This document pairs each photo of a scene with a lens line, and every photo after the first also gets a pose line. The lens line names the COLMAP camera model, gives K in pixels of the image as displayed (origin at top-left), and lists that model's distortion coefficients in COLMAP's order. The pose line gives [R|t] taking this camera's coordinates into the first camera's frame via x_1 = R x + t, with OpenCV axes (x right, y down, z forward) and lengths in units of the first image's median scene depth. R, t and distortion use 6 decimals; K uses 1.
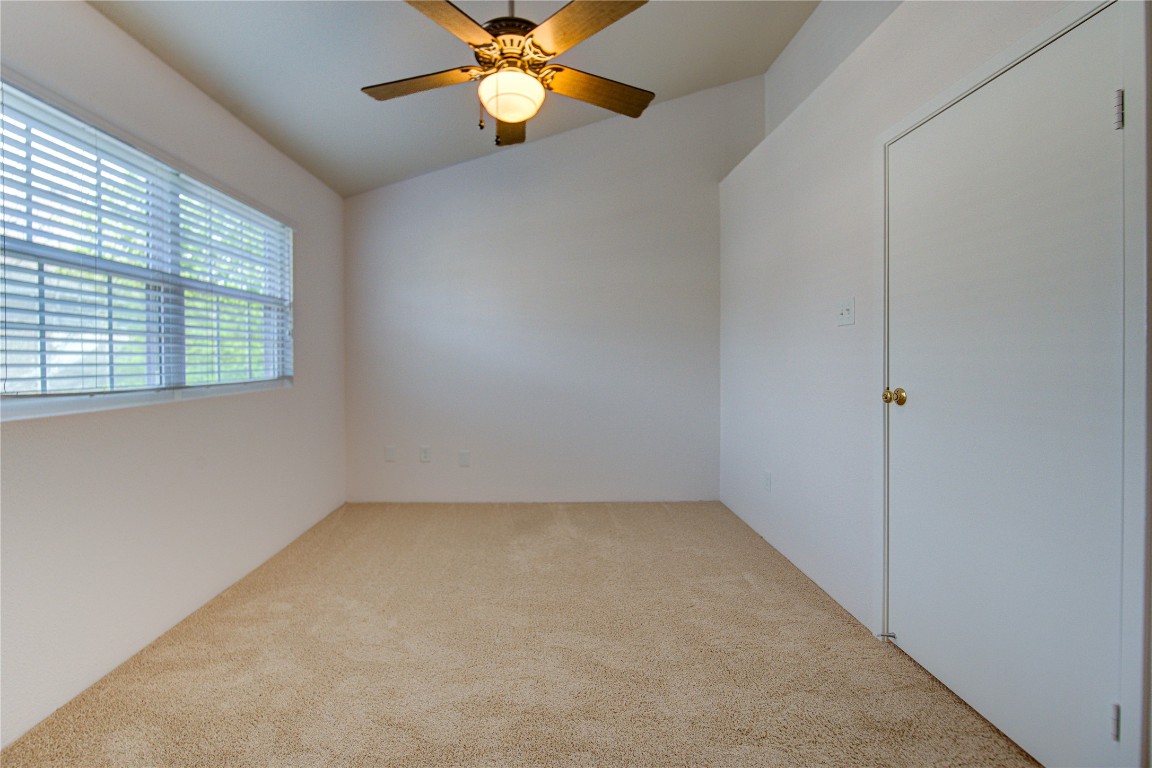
lens RADIAL K [[485.3, 0, 576.0], [0, 485.3, 384.0], [0, 0, 1]] dist [0.000954, -0.004594]
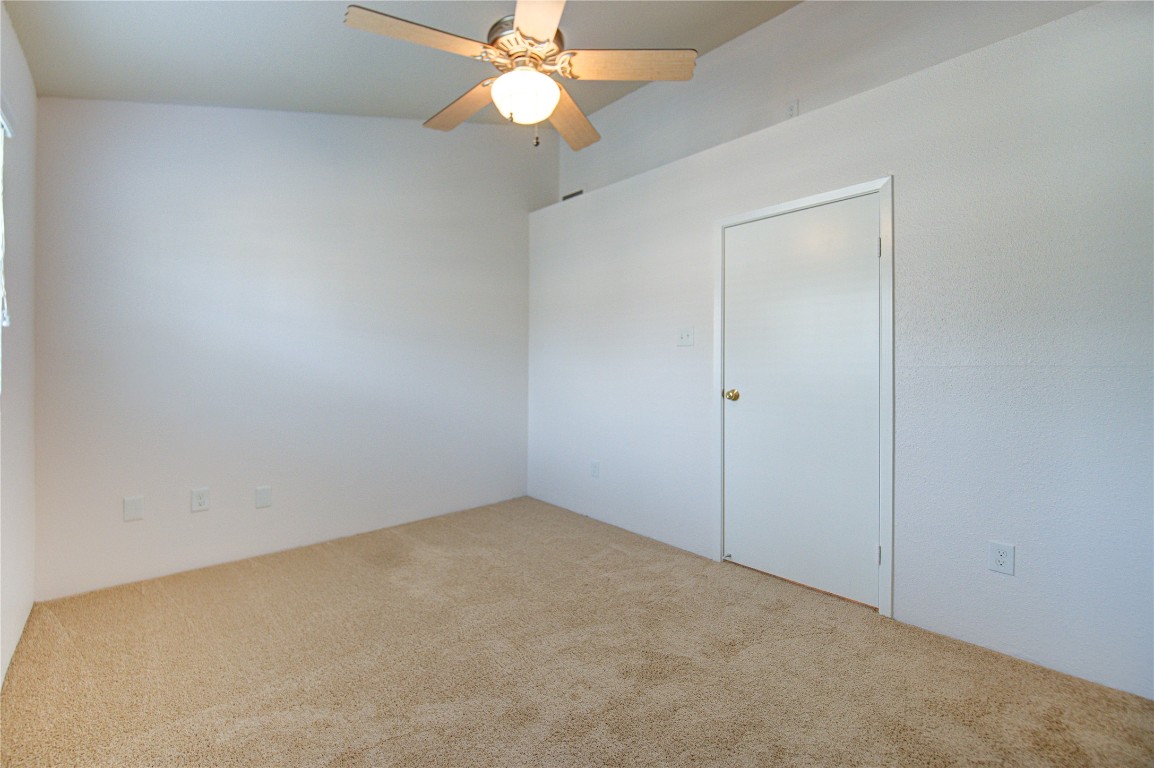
lens RADIAL K [[467.9, 0, 577.0], [0, 467.9, 384.0], [0, 0, 1]] dist [-0.001199, -0.000246]
pose [[0.748028, -0.015170, 0.663493, -0.465303], [0.026268, 0.999632, -0.006759, -0.007982], [-0.663147, 0.022485, 0.748152, 0.160292]]
